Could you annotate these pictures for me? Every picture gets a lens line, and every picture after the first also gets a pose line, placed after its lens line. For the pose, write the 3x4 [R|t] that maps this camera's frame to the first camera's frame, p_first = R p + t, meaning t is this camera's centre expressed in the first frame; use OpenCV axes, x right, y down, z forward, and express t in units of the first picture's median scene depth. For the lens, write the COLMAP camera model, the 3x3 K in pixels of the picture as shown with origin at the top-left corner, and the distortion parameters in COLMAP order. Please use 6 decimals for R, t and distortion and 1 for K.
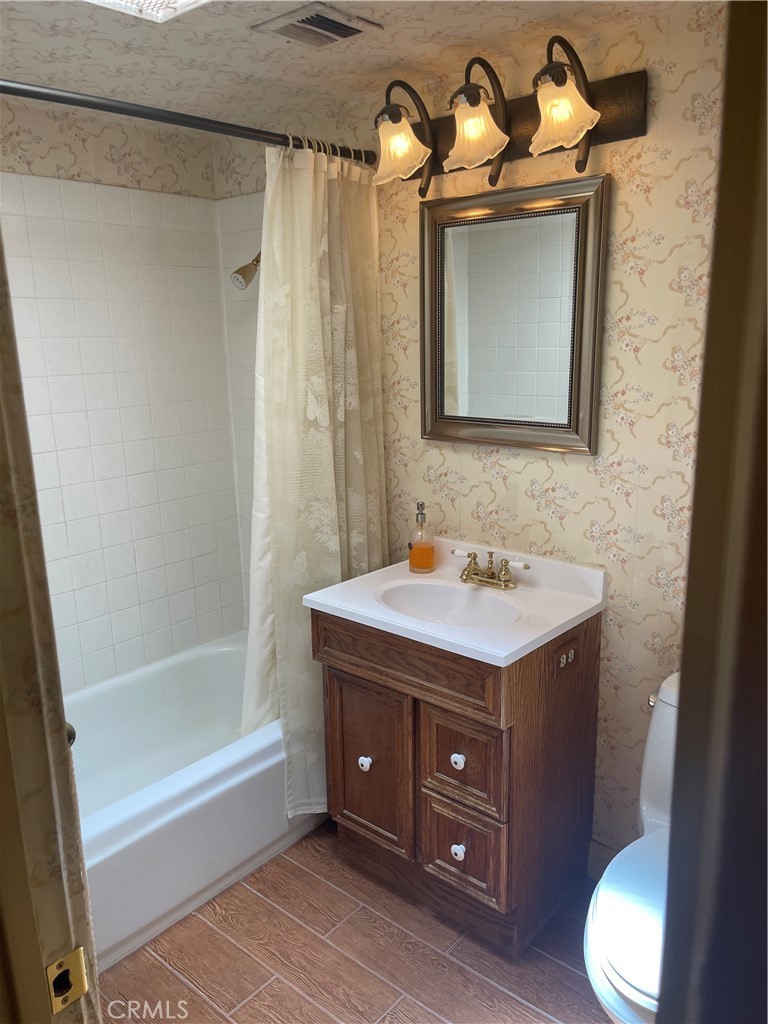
lens RADIAL K [[781.2, 0, 382.3], [0, 781.2, 520.3], [0, 0, 1]] dist [0.072516, -0.091632]
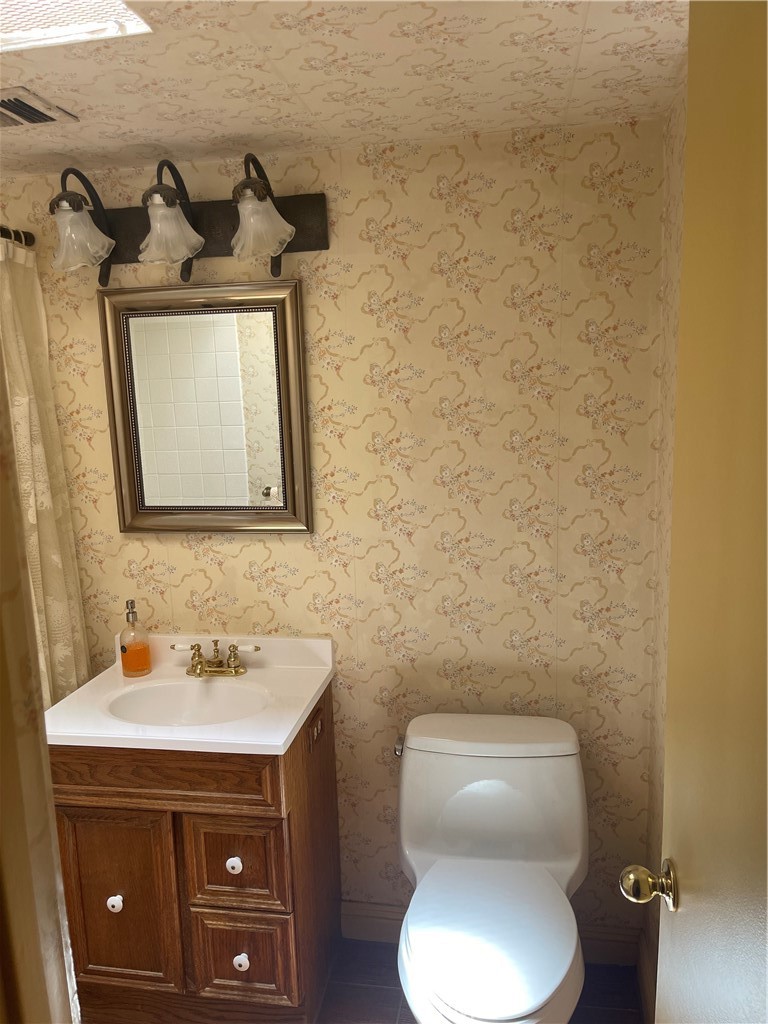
lens RADIAL K [[781.2, 0, 382.3], [0, 781.2, 520.3], [0, 0, 1]] dist [0.072516, -0.091632]
pose [[0.857003, -0.098498, 0.505810, -0.181759], [0.139877, 0.989174, -0.044371, -0.038654], [-0.495963, 0.108777, 0.861503, 0.033890]]
